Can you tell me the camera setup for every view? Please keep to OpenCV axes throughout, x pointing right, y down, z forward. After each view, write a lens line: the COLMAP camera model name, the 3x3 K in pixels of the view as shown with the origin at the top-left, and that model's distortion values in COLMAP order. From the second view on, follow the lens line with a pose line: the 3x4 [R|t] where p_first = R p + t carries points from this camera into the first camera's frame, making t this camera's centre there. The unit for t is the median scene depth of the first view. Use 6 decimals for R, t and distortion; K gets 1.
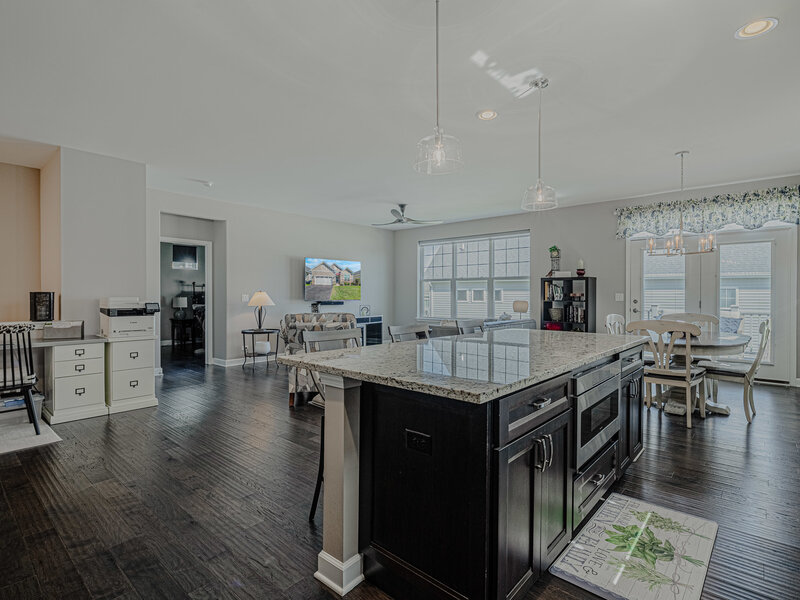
lens RADIAL K [[399.7, 0, 397.2], [0, 399.7, 298.4], [0, 0, 1]] dist [0.001818, -0.002636]
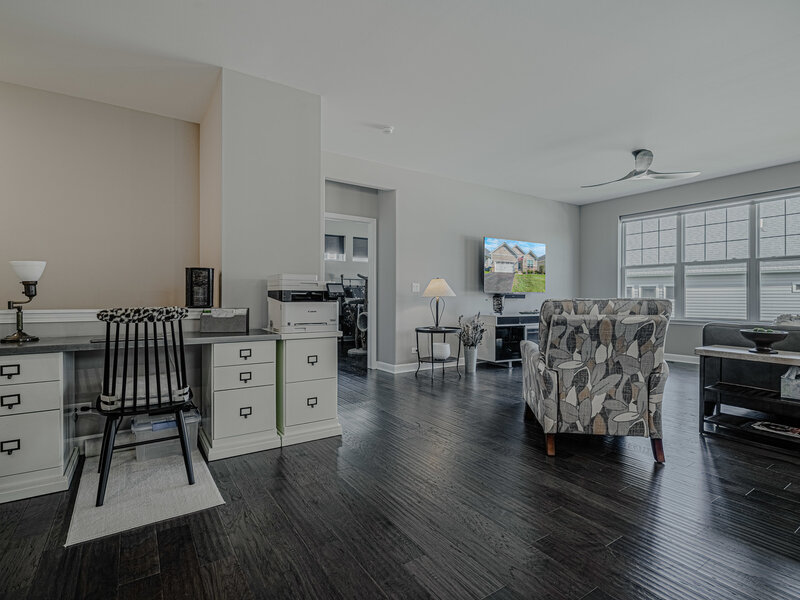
lens RADIAL K [[399.7, 0, 406.3], [0, 399.7, 297.2], [0, 0, 1]] dist [0.001818, -0.002636]
pose [[0.967364, 0.000968, -0.253389, -0.216056], [-0.003043, 0.999965, -0.007797, 0.026686], [0.253372, 0.008314, 0.967333, 0.248795]]
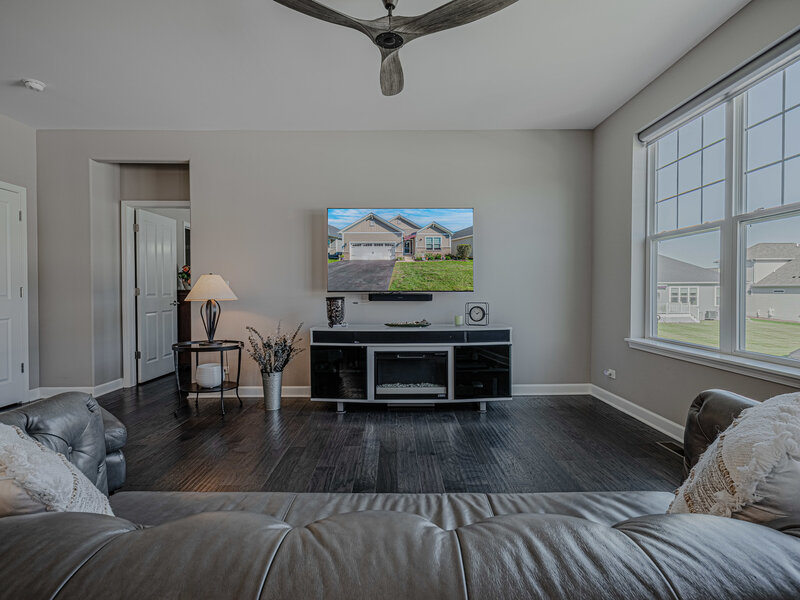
lens RADIAL K [[421.0, 0, 407.6], [0, 421.0, 294.3], [0, 0, 1]] dist [0.011489, 0.000697]
pose [[0.677642, 0.003176, -0.735385, 0.294304], [-0.001080, 0.999994, 0.003323, 0.008630], [0.735391, -0.001458, 0.677641, 0.853683]]
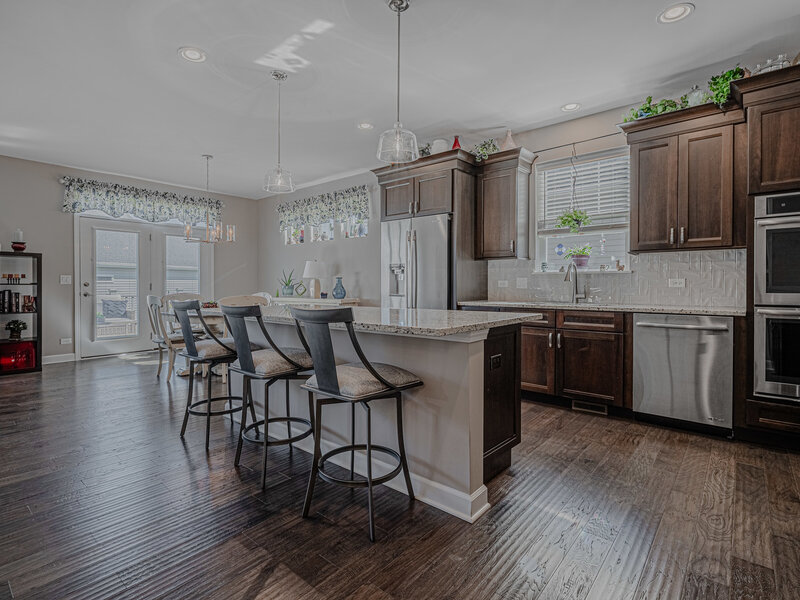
lens RADIAL K [[399.7, 0, 404.6], [0, 399.7, 290.8], [0, 0, 1]] dist [0.001818, -0.002636]
pose [[-0.034391, -0.014204, 0.999308, -0.335575], [0.005989, 0.999878, 0.014418, 0.013085], [-0.999391, 0.006481, -0.034302, 0.312323]]
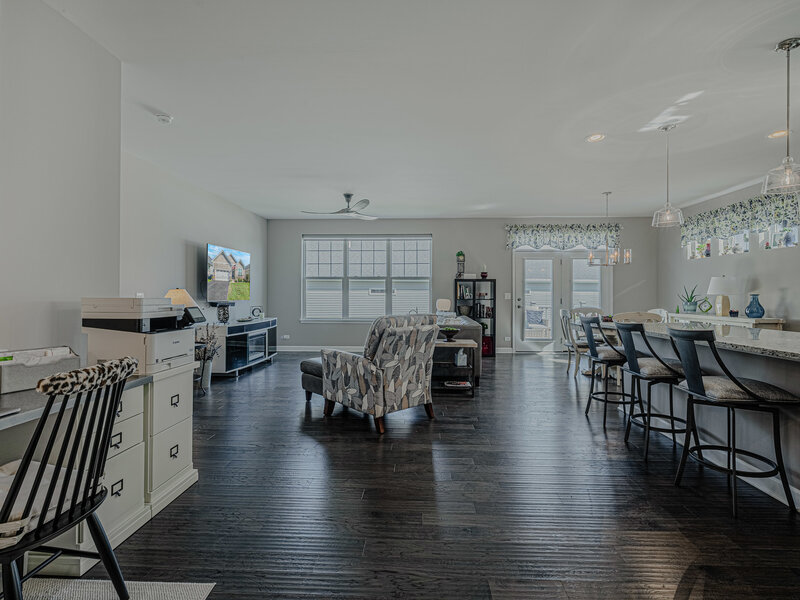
lens RADIAL K [[399.7, 0, 394.7], [0, 399.7, 294.3], [0, 0, 1]] dist [0.001818, -0.002636]
pose [[0.792782, 0.001310, 0.609504, -0.492007], [0.003982, 0.999965, -0.007329, -0.001007], [-0.609493, 0.008238, 0.792749, 0.236770]]
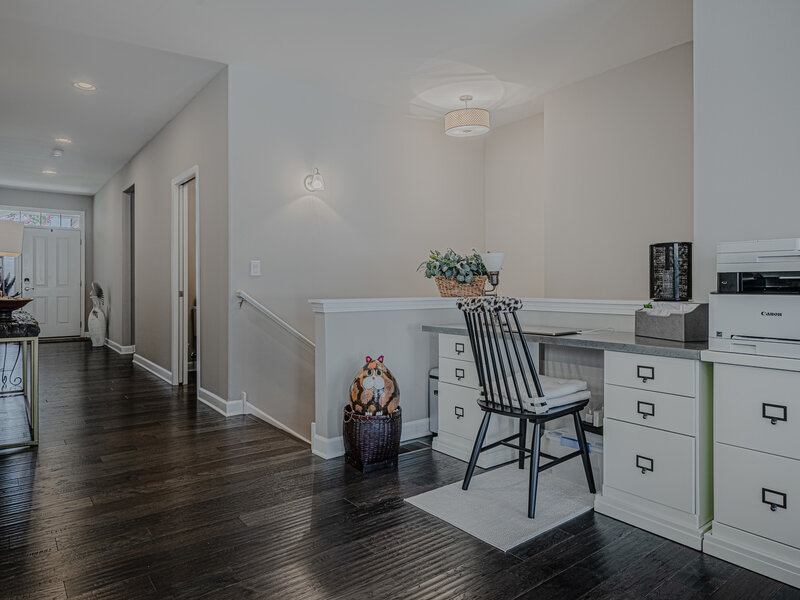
lens RADIAL K [[506.6, 0, 397.7], [0, 506.6, 287.0], [0, 0, 1]] dist [-0.001995, -0.000327]
pose [[-0.198407, 0.000775, -0.980119, -0.122450], [-0.005155, 0.999985, 0.001834, 0.025521], [0.980106, 0.005417, -0.198400, 0.505487]]
